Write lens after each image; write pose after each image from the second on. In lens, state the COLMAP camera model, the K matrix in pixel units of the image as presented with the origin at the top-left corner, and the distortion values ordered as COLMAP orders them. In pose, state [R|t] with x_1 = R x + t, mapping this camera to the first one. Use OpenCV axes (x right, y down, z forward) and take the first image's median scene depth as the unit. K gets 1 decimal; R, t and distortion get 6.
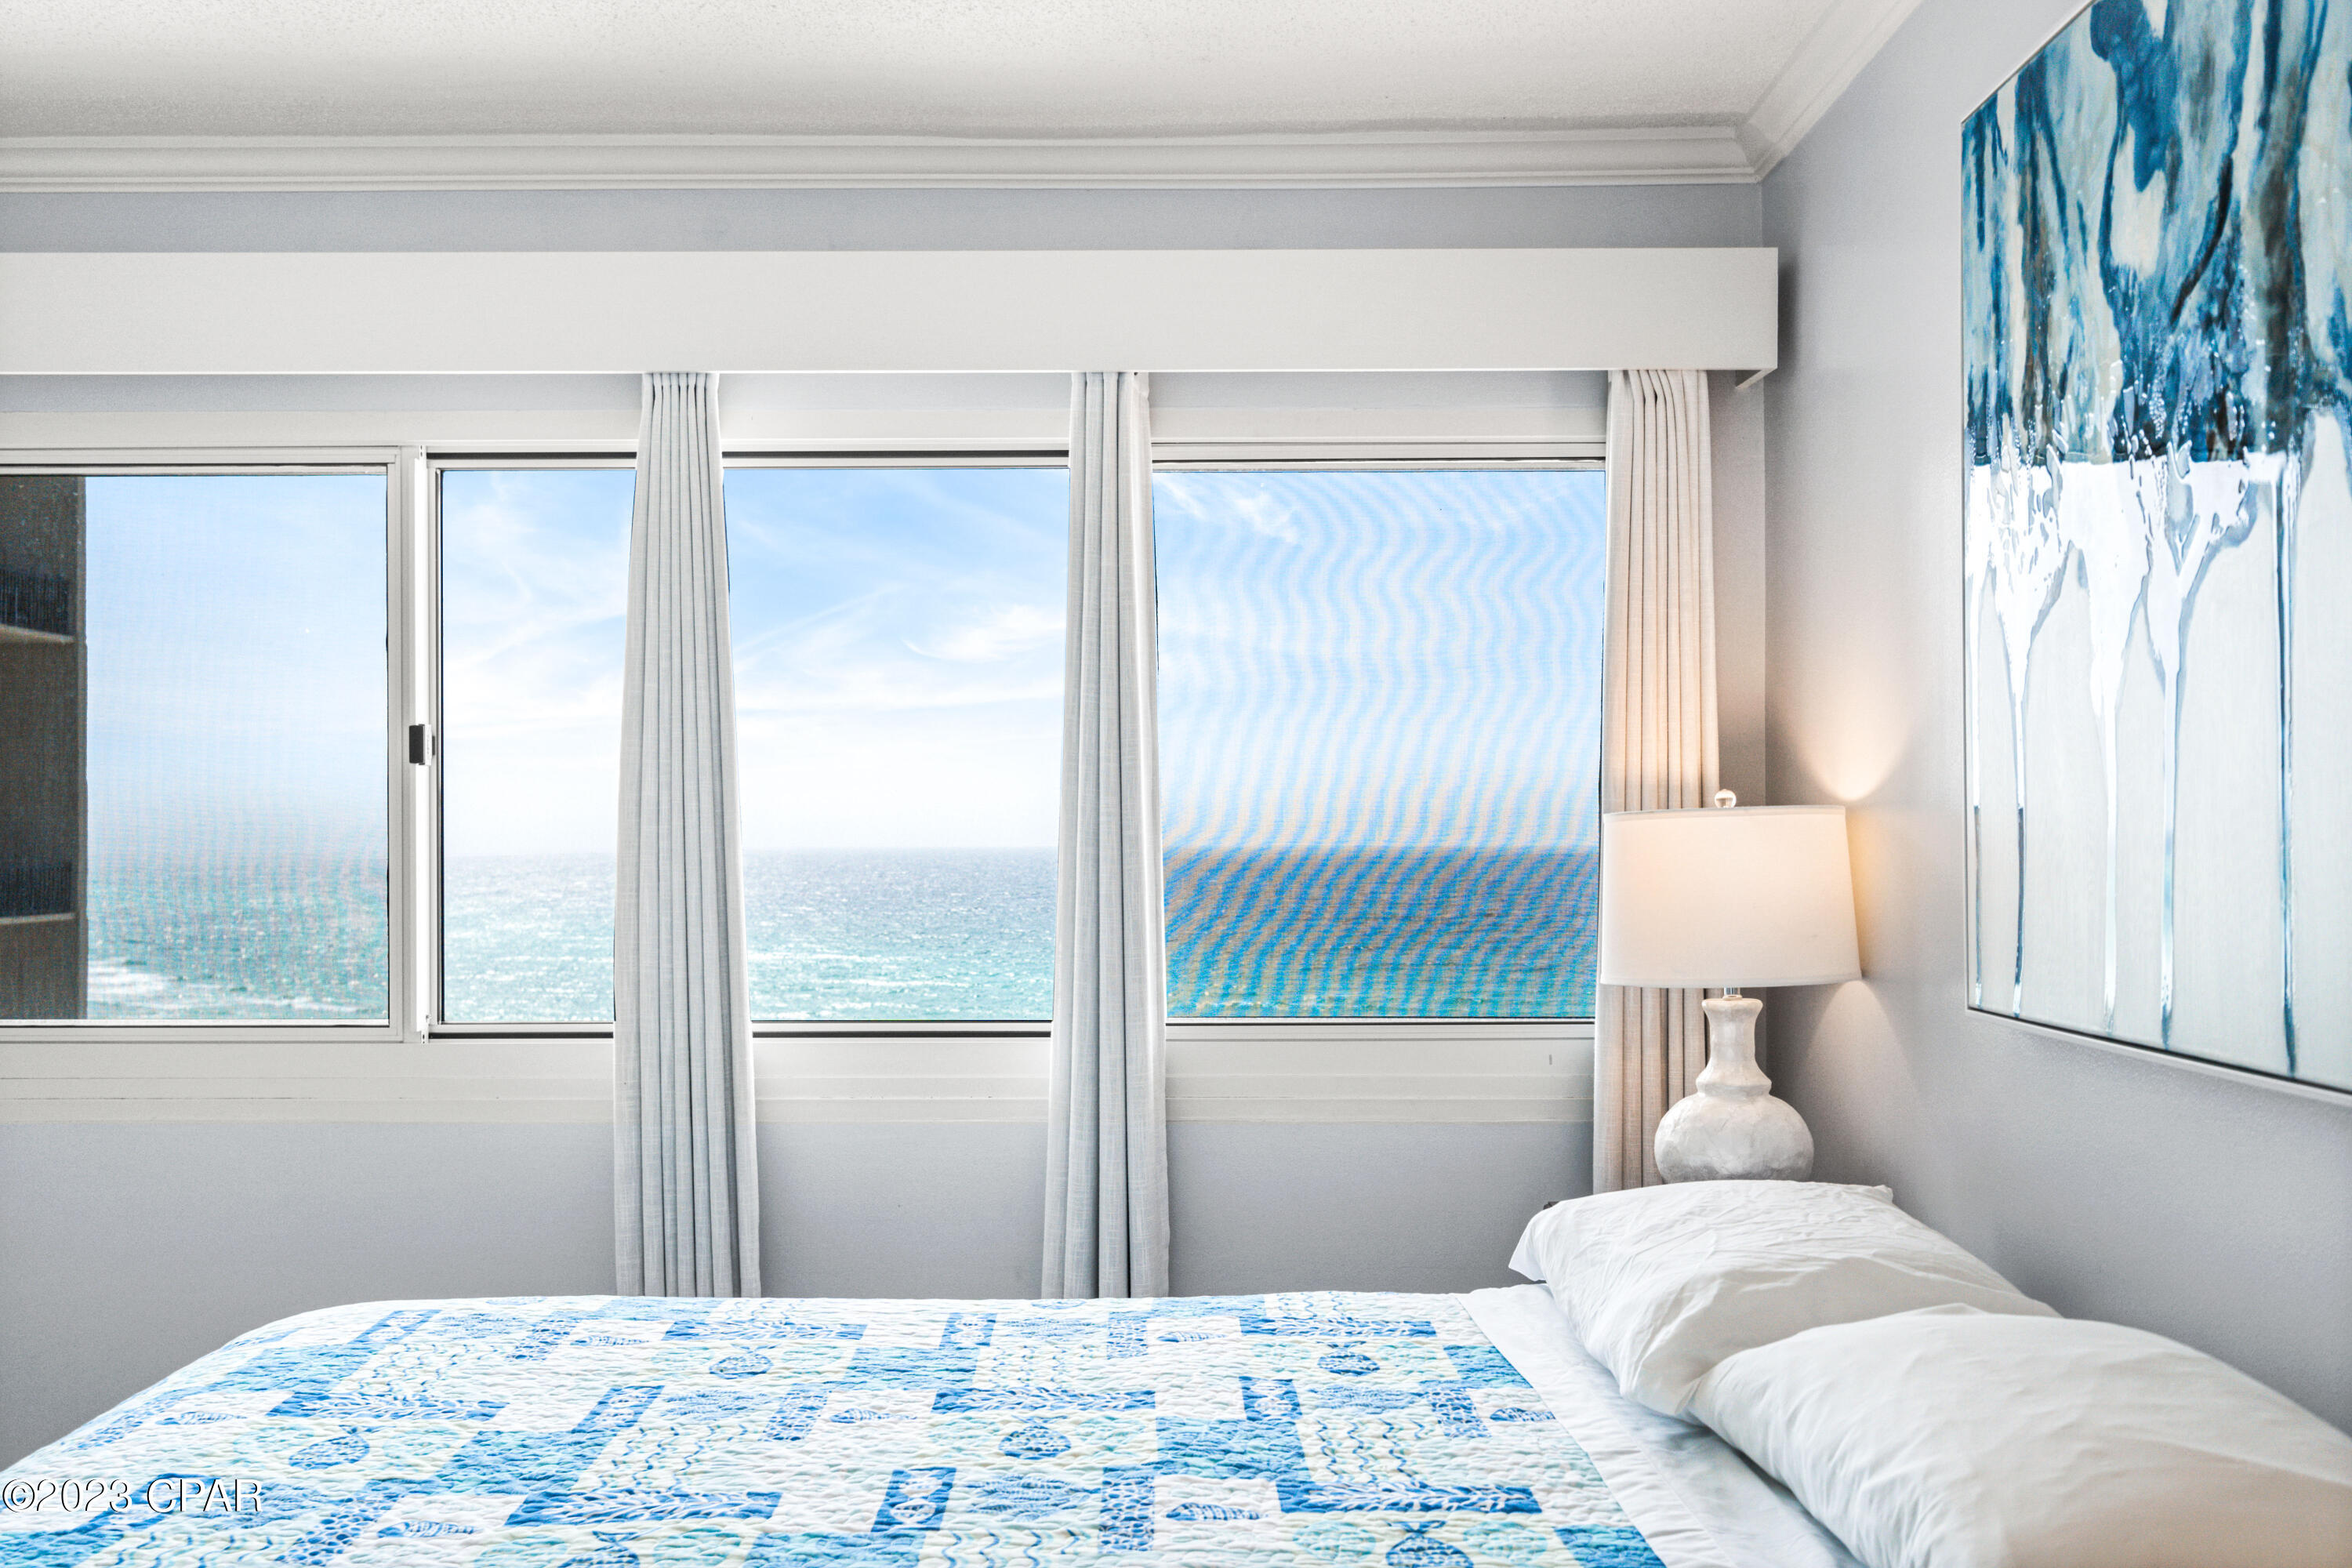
lens RADIAL K [[2103.3, 0, 1176.0], [0, 2103.3, 784.0], [0, 0, 1]] dist [-0.011539, -0.010399]
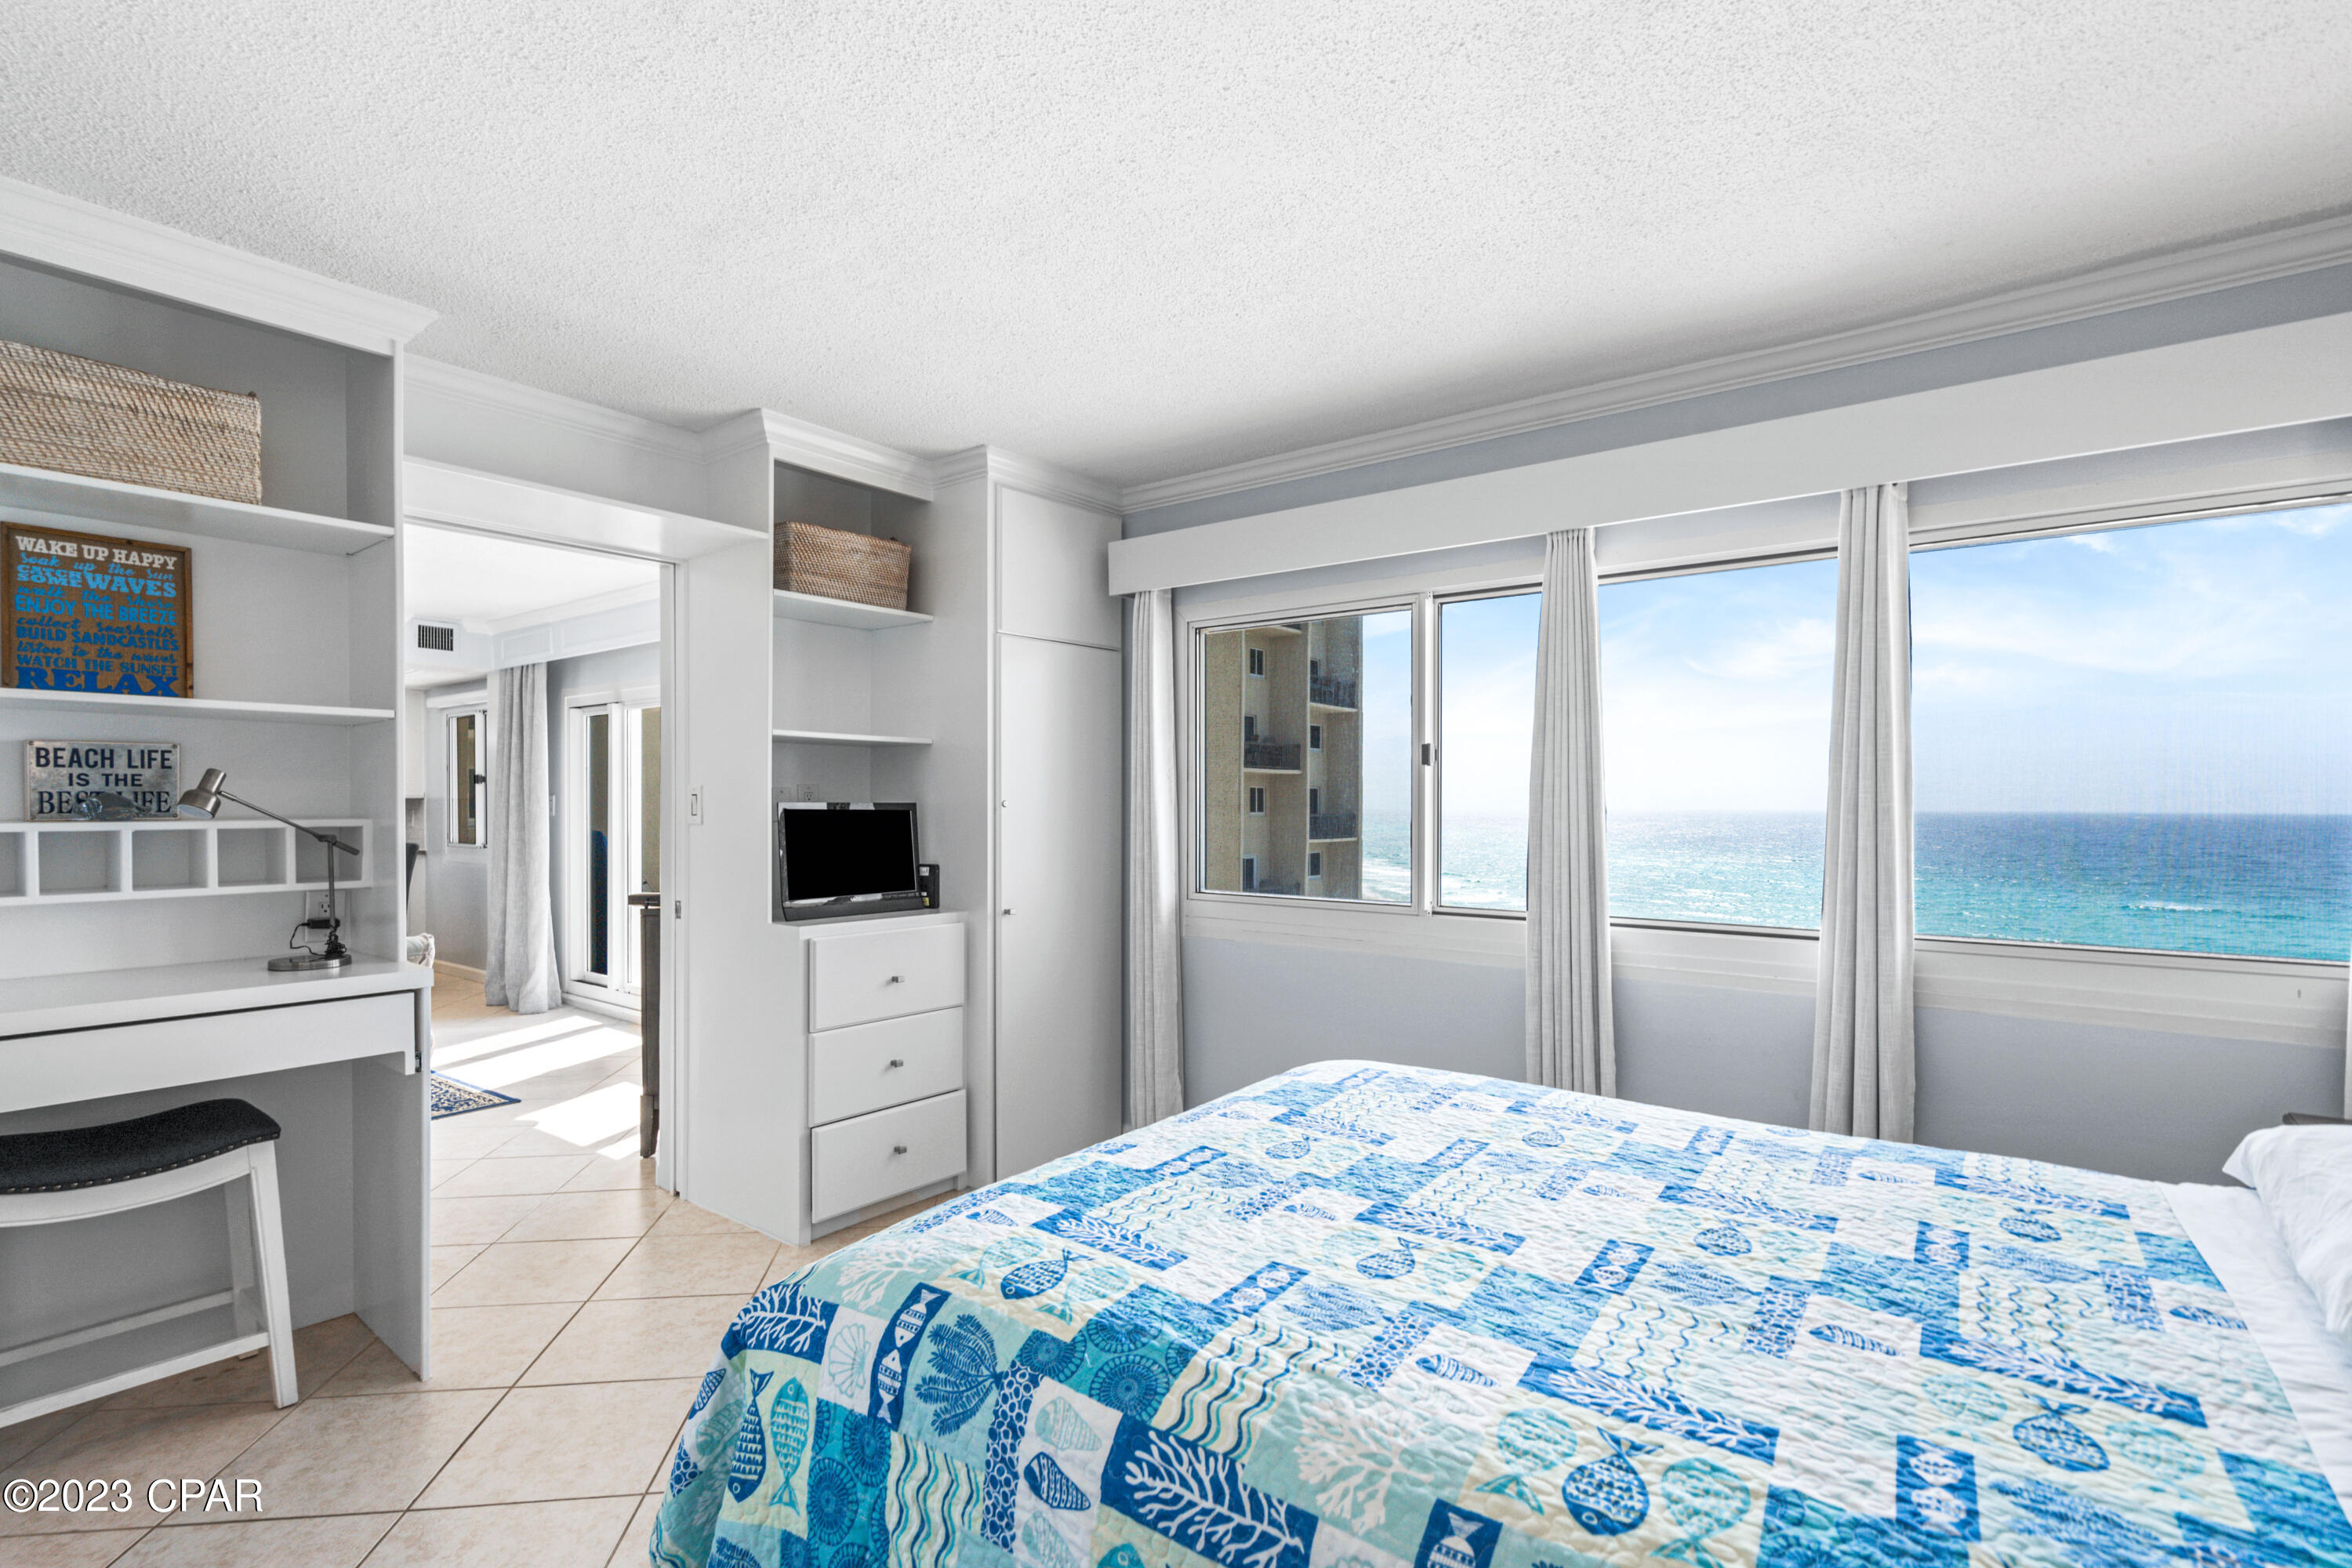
lens RADIAL K [[1090.7, 0, 1160.6], [0, 1090.7, 807.1], [0, 0, 1]] dist [0.000810, -0.001206]
pose [[0.792858, 0.006741, -0.609370, 0.074208], [0.010989, 0.999618, 0.025357, 0.000604], [0.609308, -0.026801, 0.792481, 0.192659]]
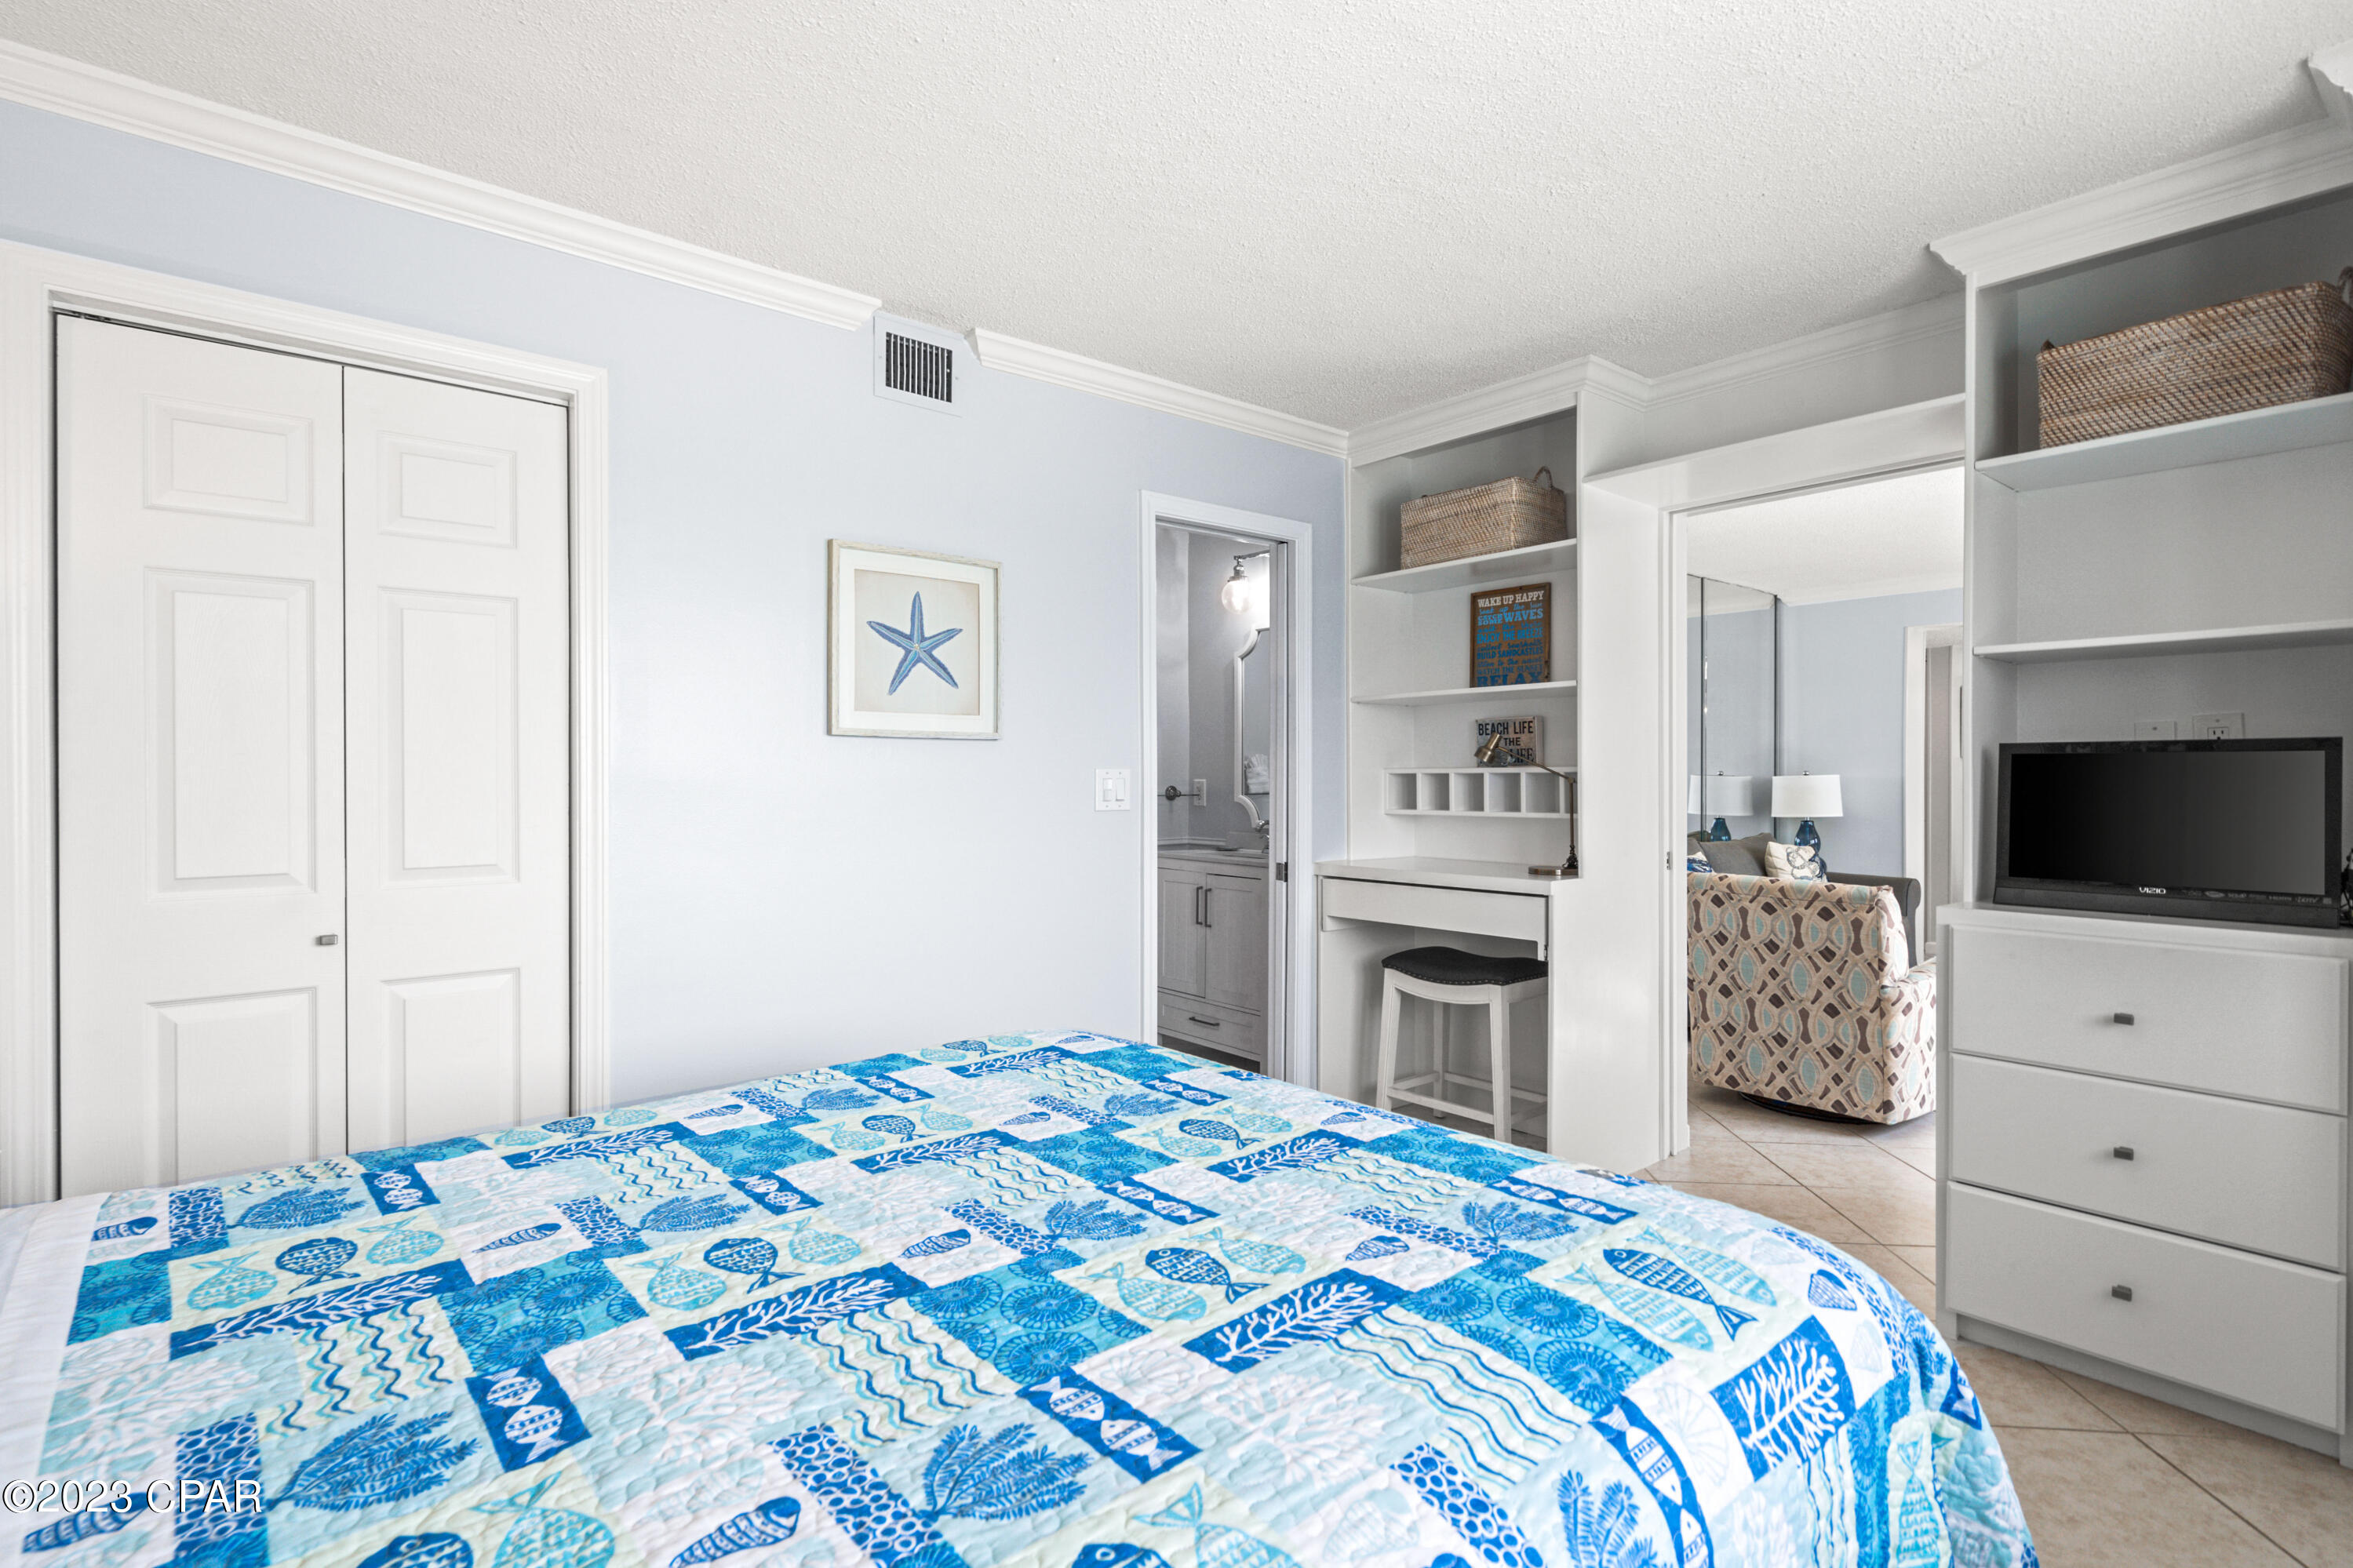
lens RADIAL K [[1106.9, 0, 1158.8], [0, 1106.9, 762.1], [0, 0, 1]] dist [0.003366, 0.000354]
pose [[-0.762112, -0.006411, -0.647413, 0.138955], [0.017802, 0.999365, -0.030852, 0.074251], [0.647200, -0.035038, -0.761515, 1.530697]]
